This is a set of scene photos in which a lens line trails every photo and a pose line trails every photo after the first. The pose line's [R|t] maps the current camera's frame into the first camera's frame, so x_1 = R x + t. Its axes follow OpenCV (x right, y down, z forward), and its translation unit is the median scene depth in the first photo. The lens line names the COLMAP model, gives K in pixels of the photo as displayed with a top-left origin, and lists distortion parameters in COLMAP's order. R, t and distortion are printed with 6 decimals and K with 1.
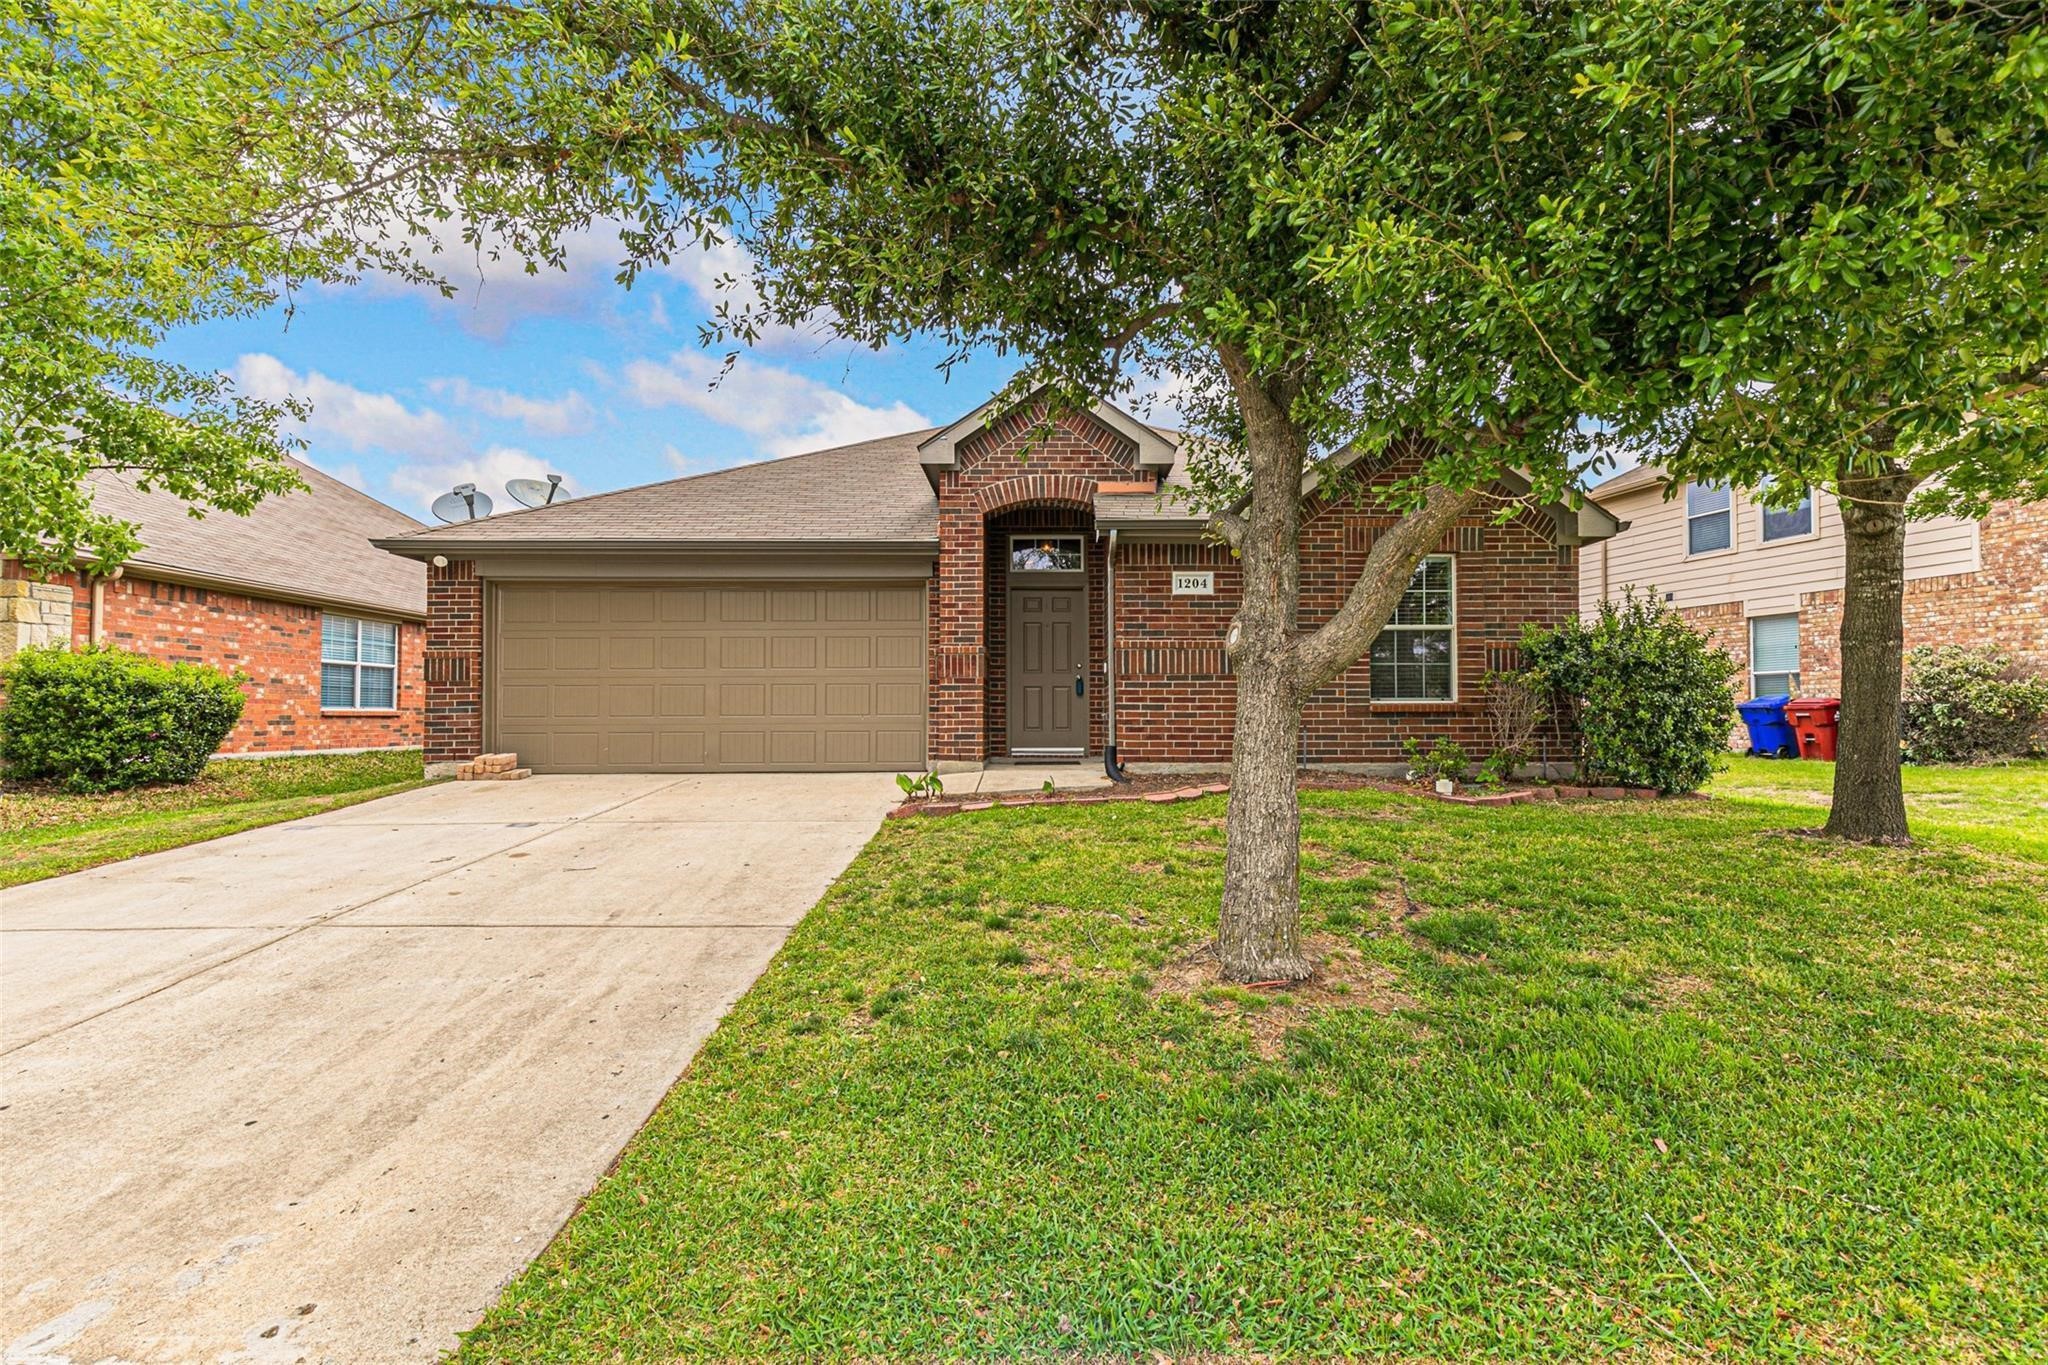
lens RADIAL K [[925.7, 0, 1041.4], [0, 925.7, 690.2], [0, 0, 1]] dist [0.009708, -0.000653]
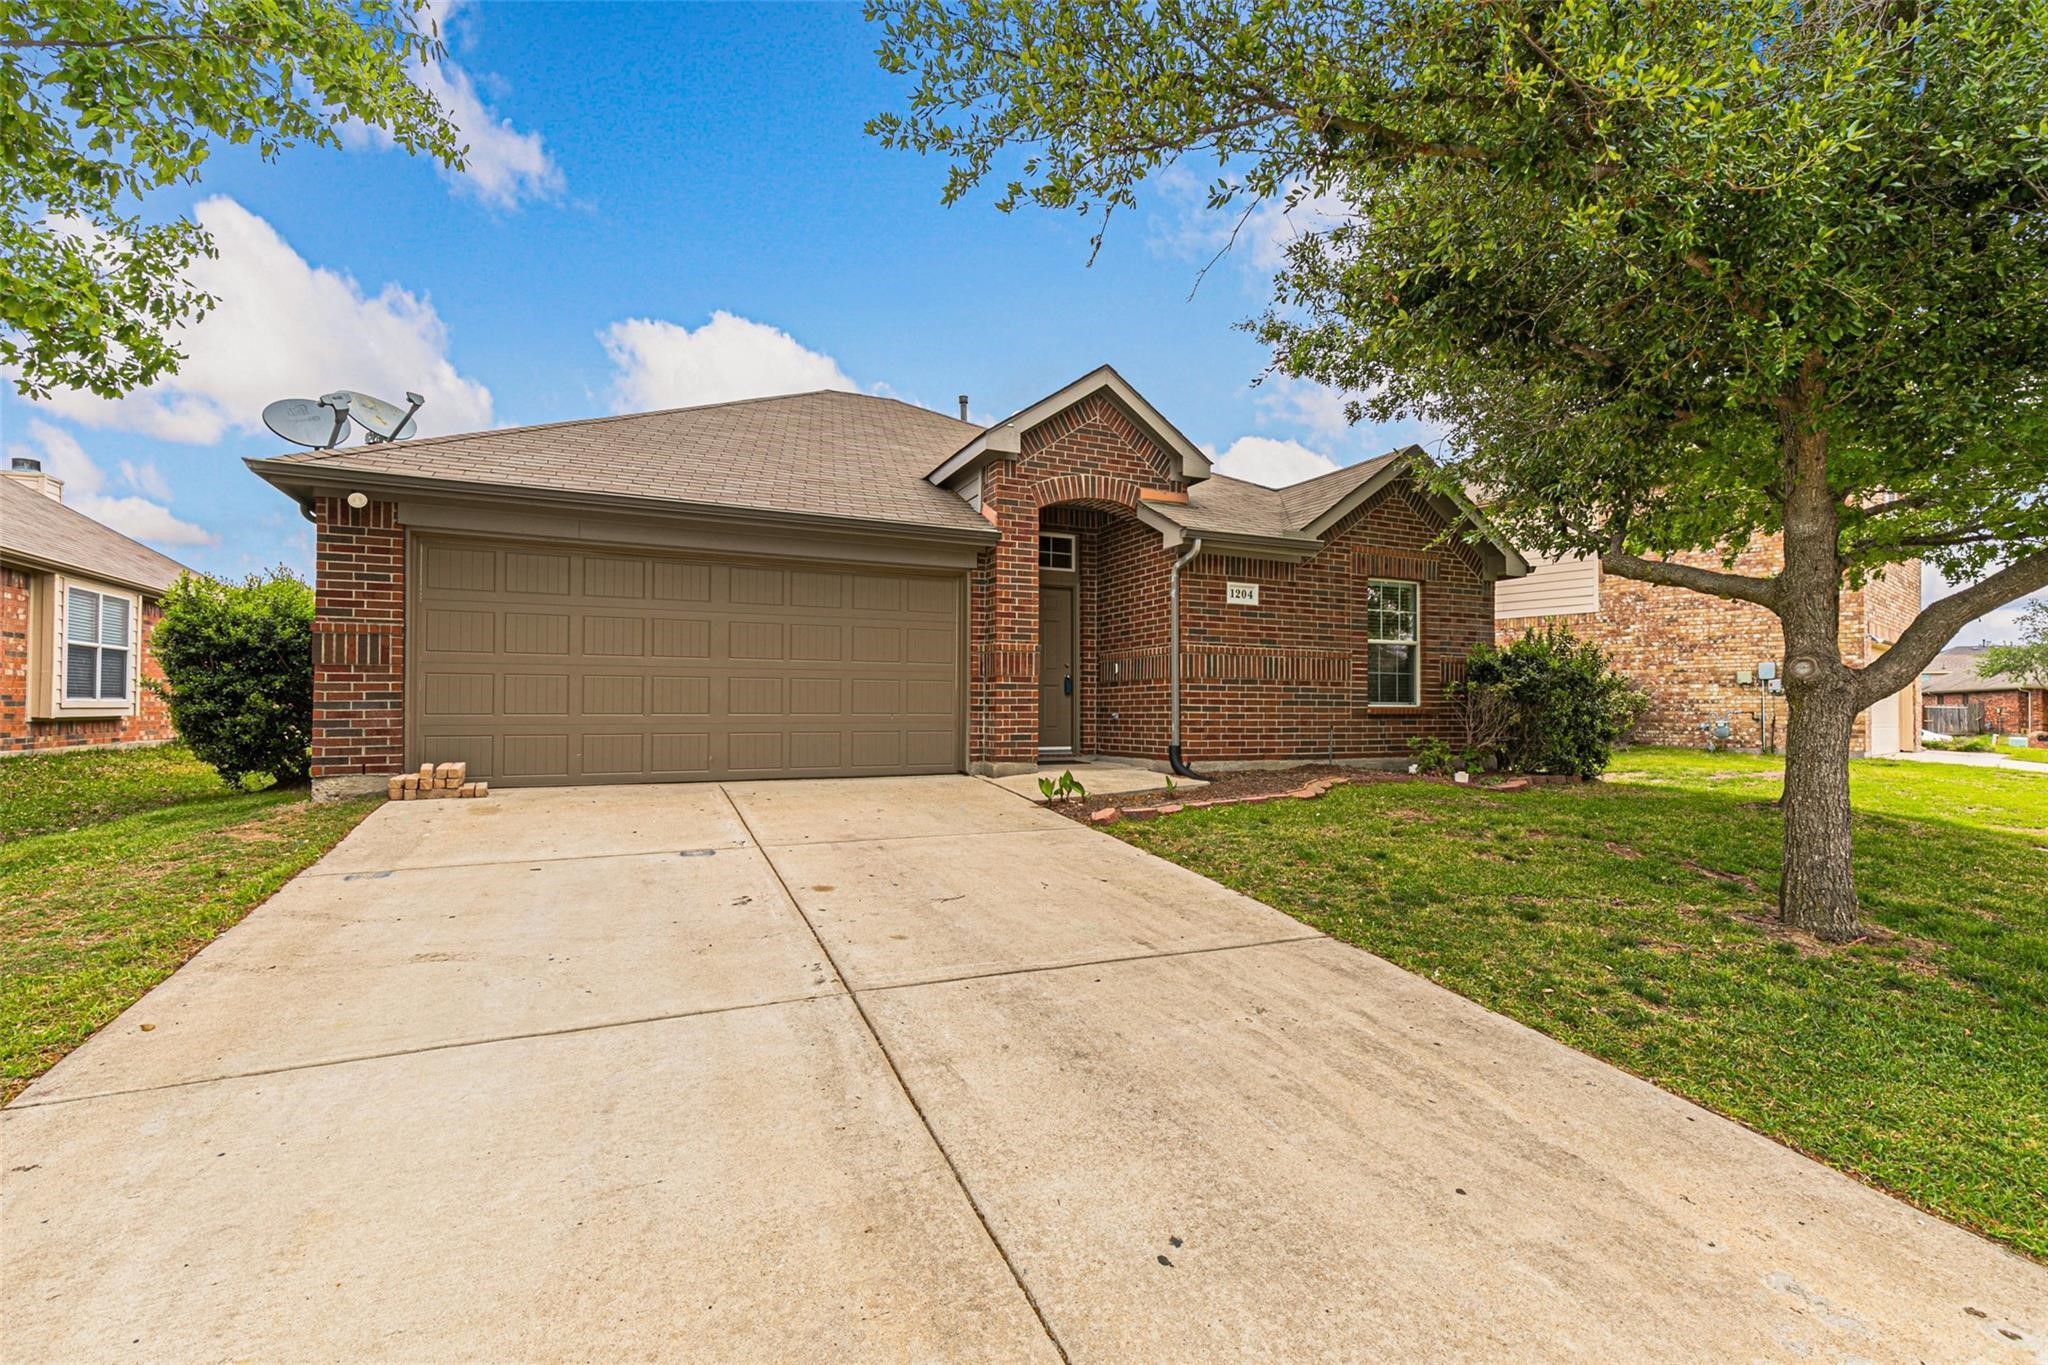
lens RADIAL K [[938.4, 0, 1039.8], [0, 938.4, 686.6], [0, 0, 1]] dist [0.013231, -0.000488]
pose [[0.905872, 0.016695, 0.423222, -0.509631], [-0.020065, 0.999793, 0.003508, -0.006770], [-0.423075, -0.011670, 0.906019, 0.109787]]
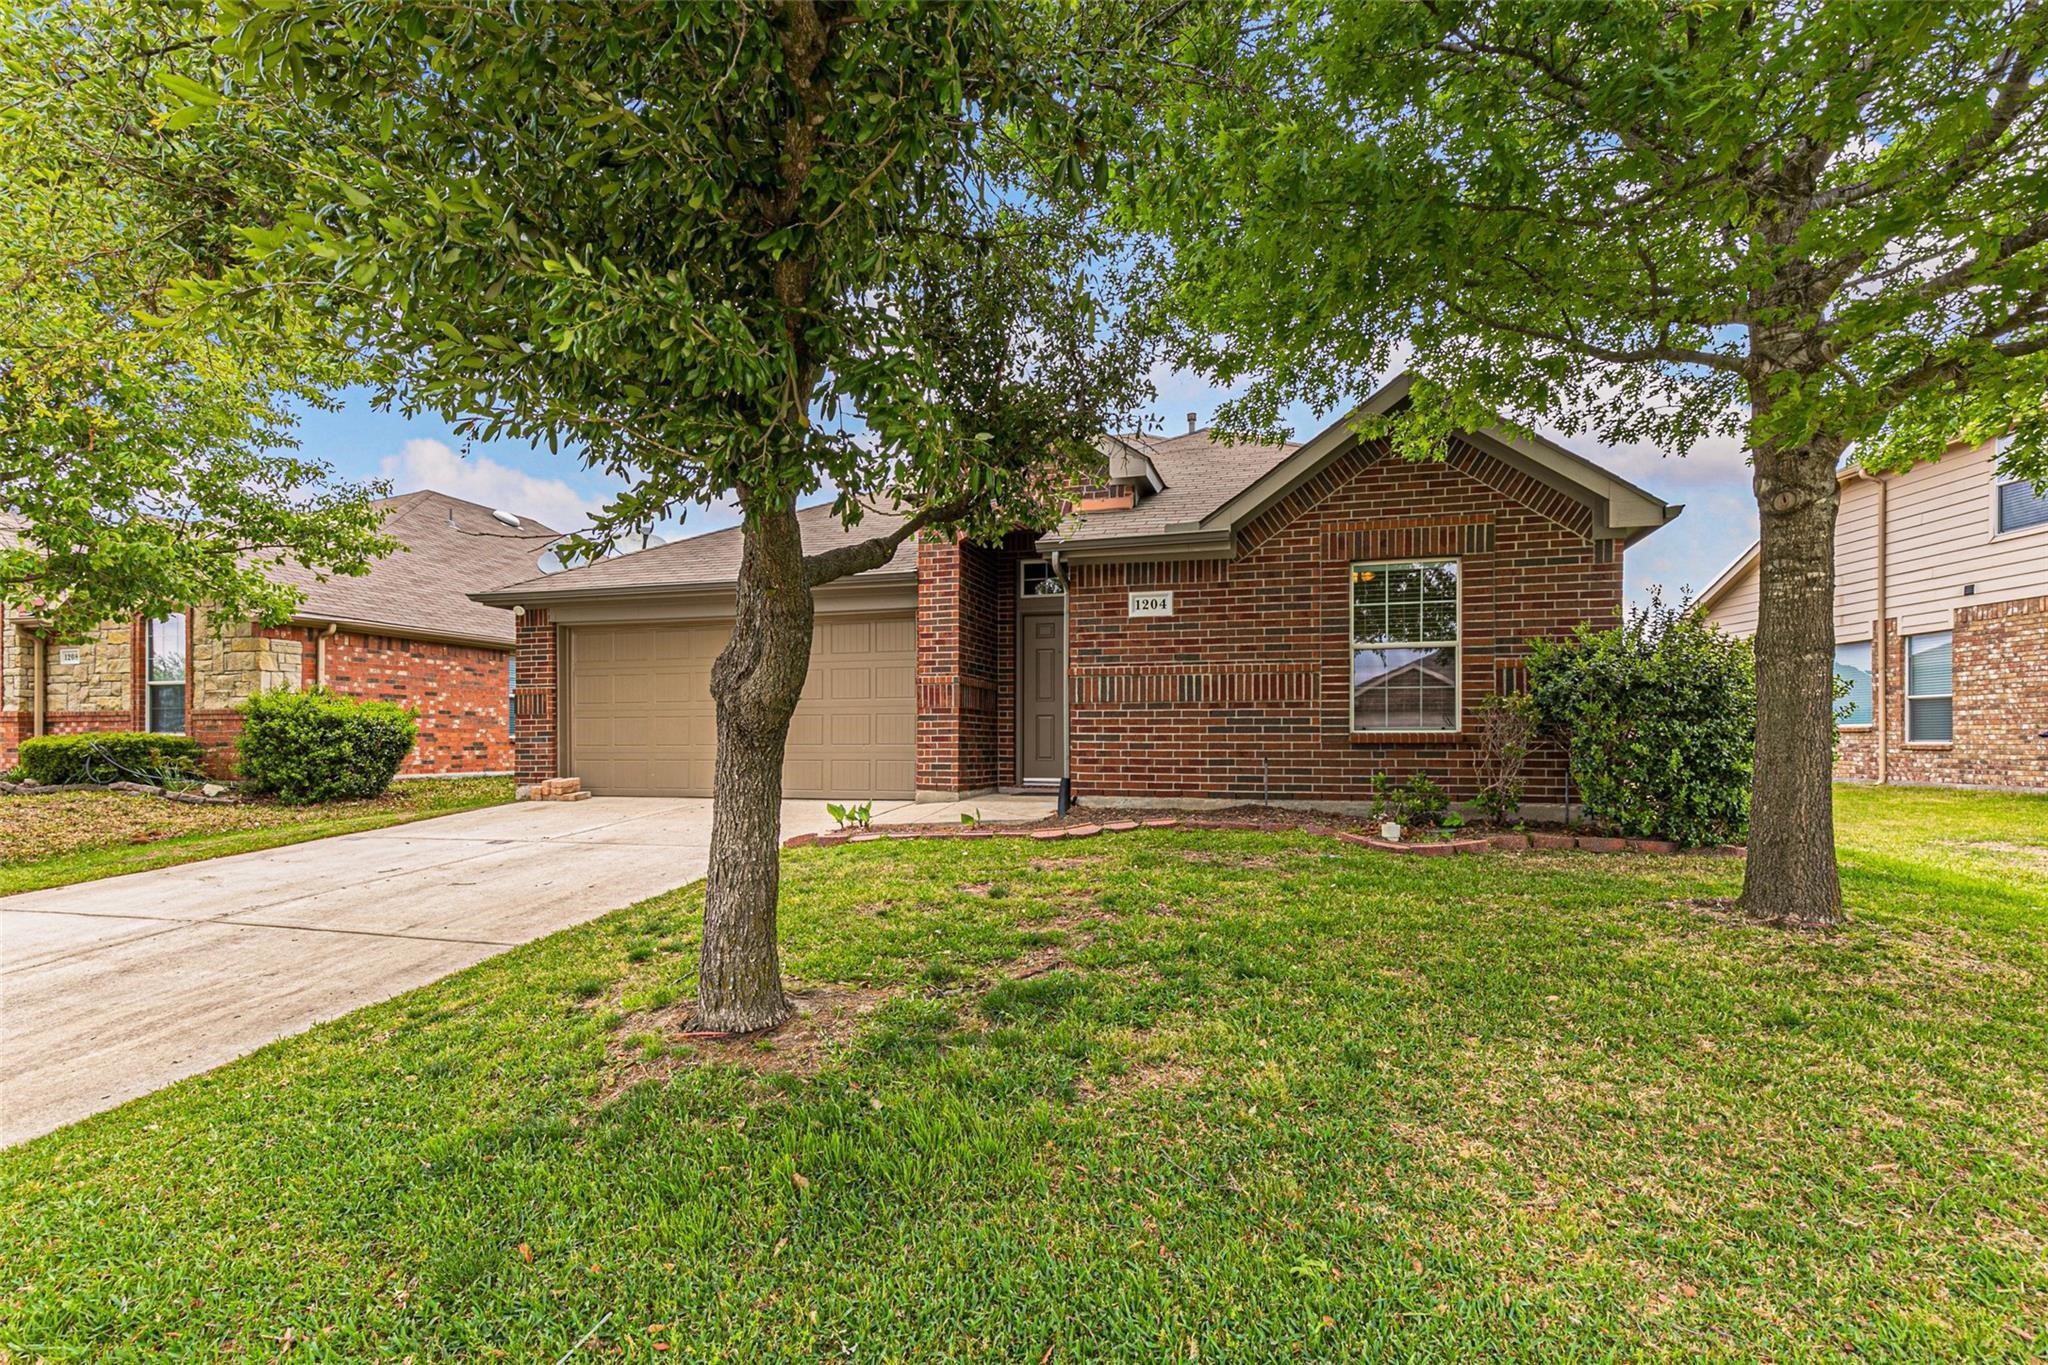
lens RADIAL K [[940.5, 0, 1034.5], [0, 940.5, 732.0], [0, 0, 1]] dist [0.009556, -0.000011]
pose [[0.959531, -0.001417, -0.281598, 0.317320], [0.006883, 0.999807, 0.018424, -0.005476], [0.281518, -0.019617, 0.959355, 0.059228]]
